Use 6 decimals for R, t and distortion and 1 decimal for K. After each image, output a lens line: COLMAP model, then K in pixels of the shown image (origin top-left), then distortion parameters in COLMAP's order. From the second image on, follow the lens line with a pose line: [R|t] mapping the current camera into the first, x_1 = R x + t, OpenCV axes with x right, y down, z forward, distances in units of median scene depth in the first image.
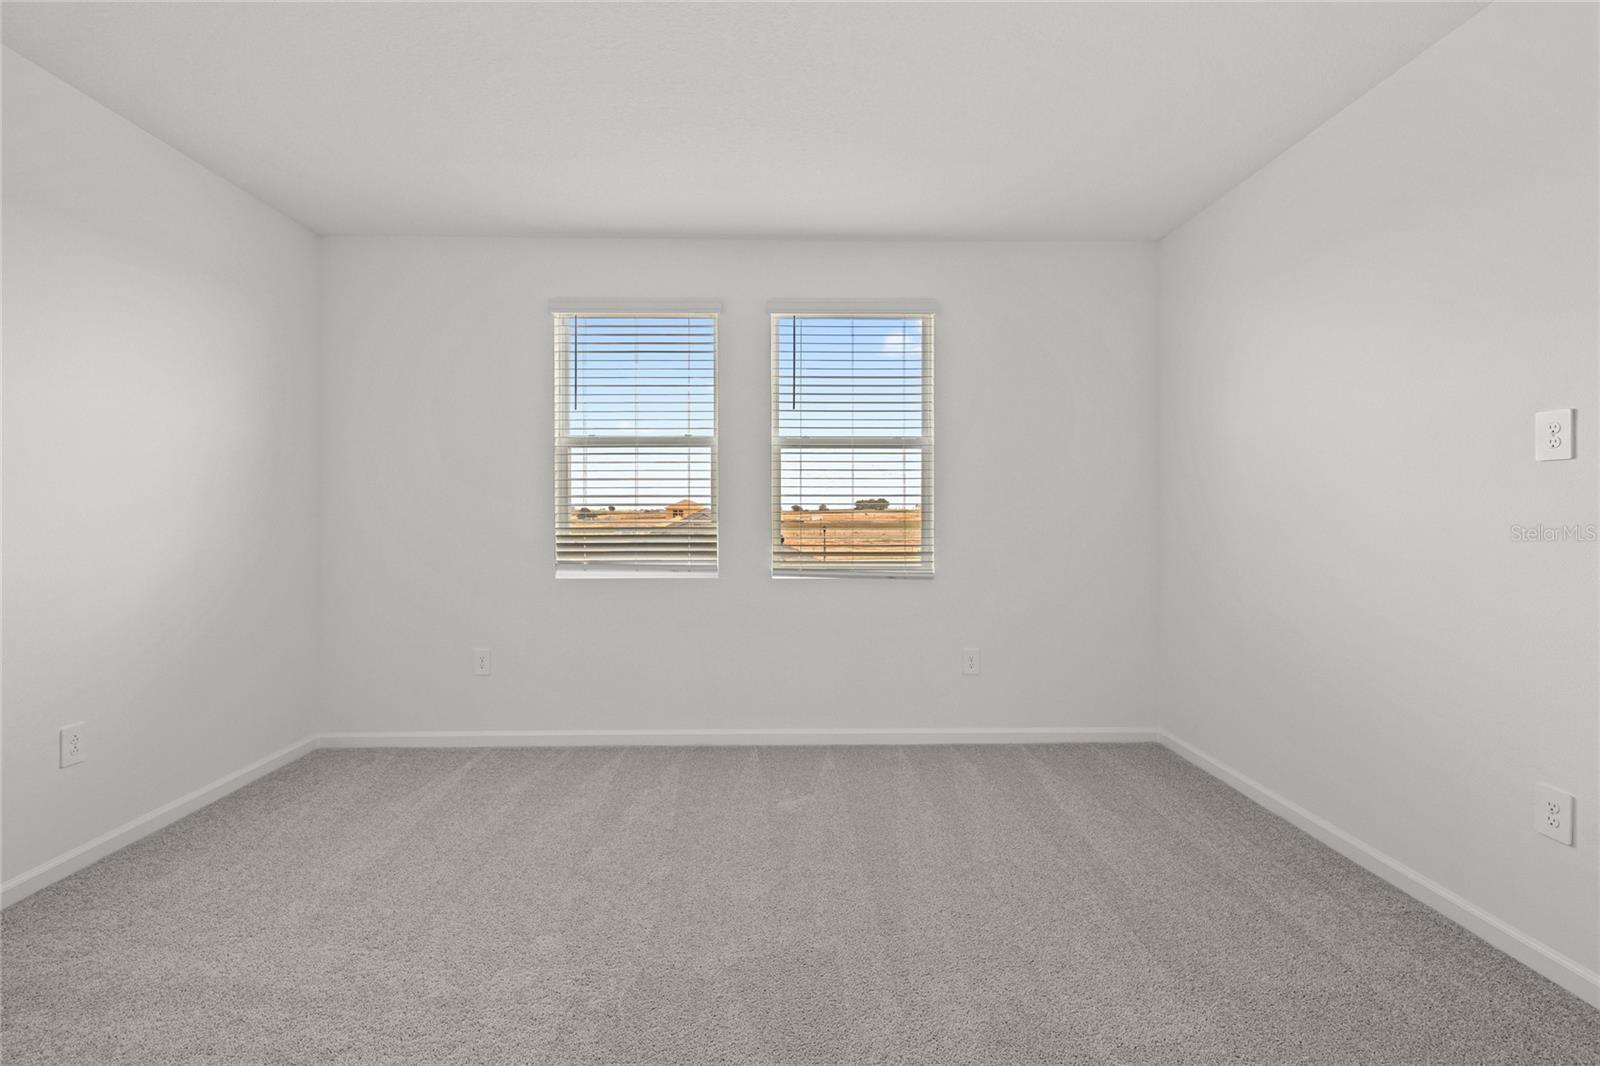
lens RADIAL K [[690.0, 0, 770.9], [0, 690.0, 506.0], [0, 0, 1]] dist [0.005486, -0.001008]
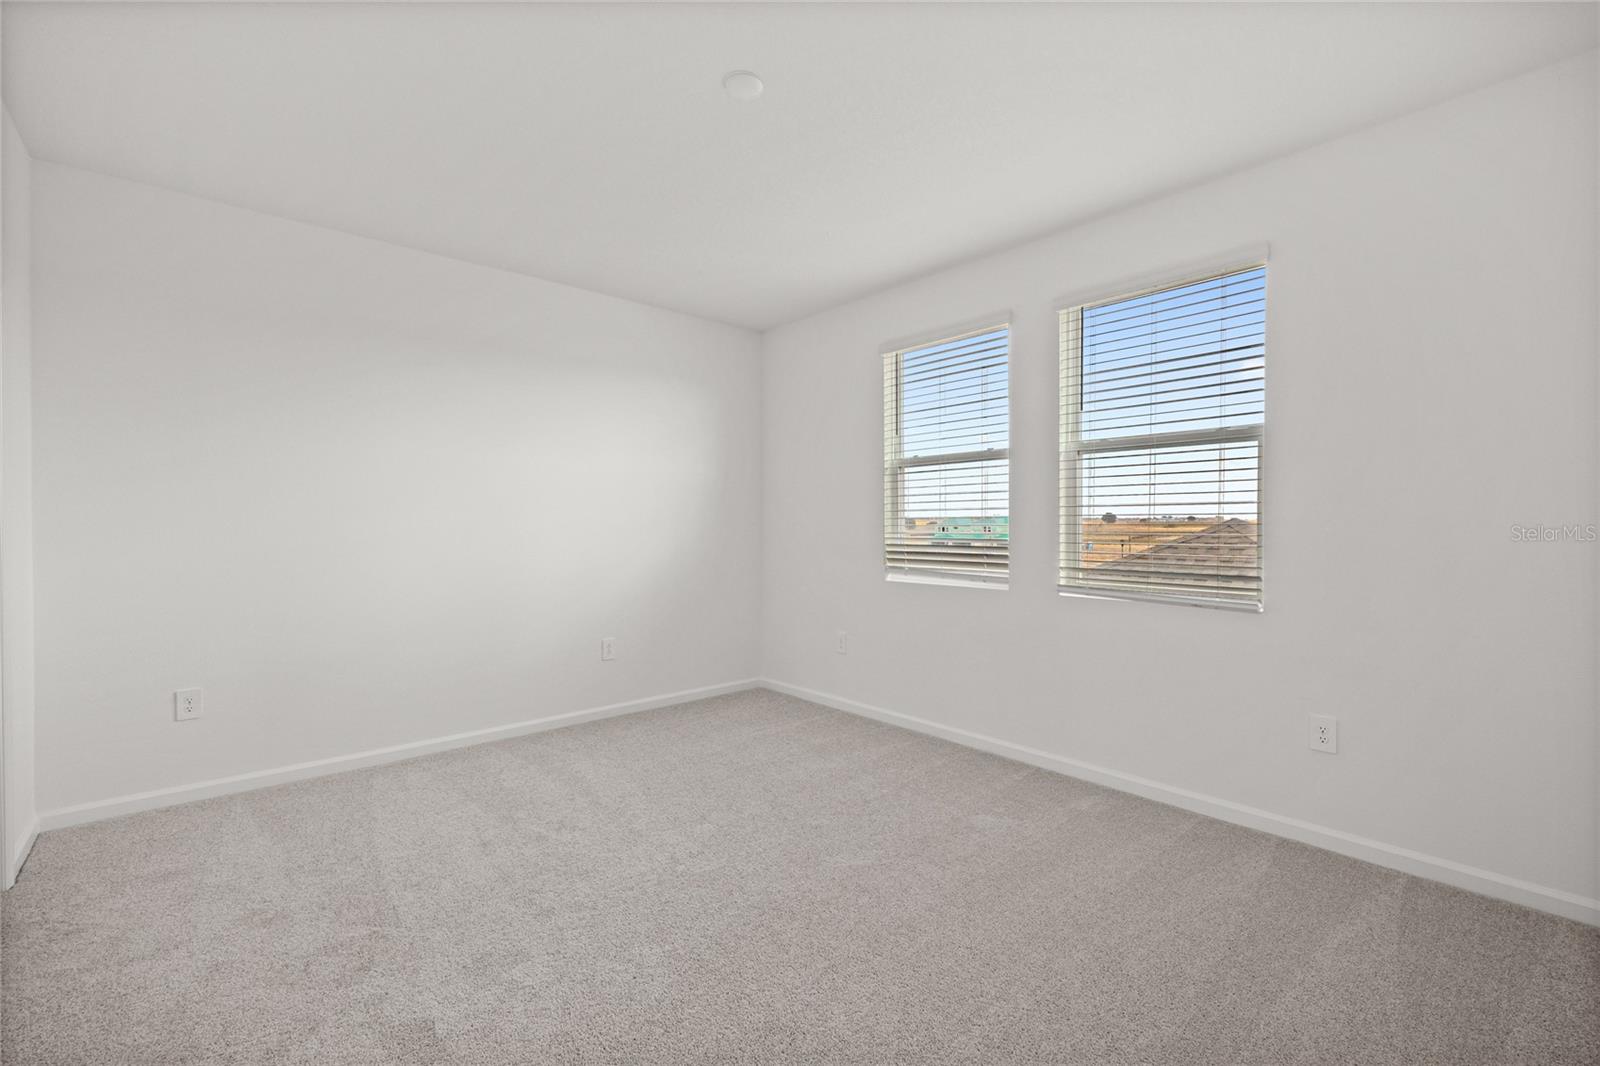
lens RADIAL K [[690.0, 0, 799.5], [0, 690.0, 525.7], [0, 0, 1]] dist [0.005486, -0.001008]
pose [[0.647270, 0.002950, -0.762255, 0.484355], [0.012061, 0.999828, 0.014112, -0.006797], [0.762166, -0.018328, 0.647123, 0.127112]]
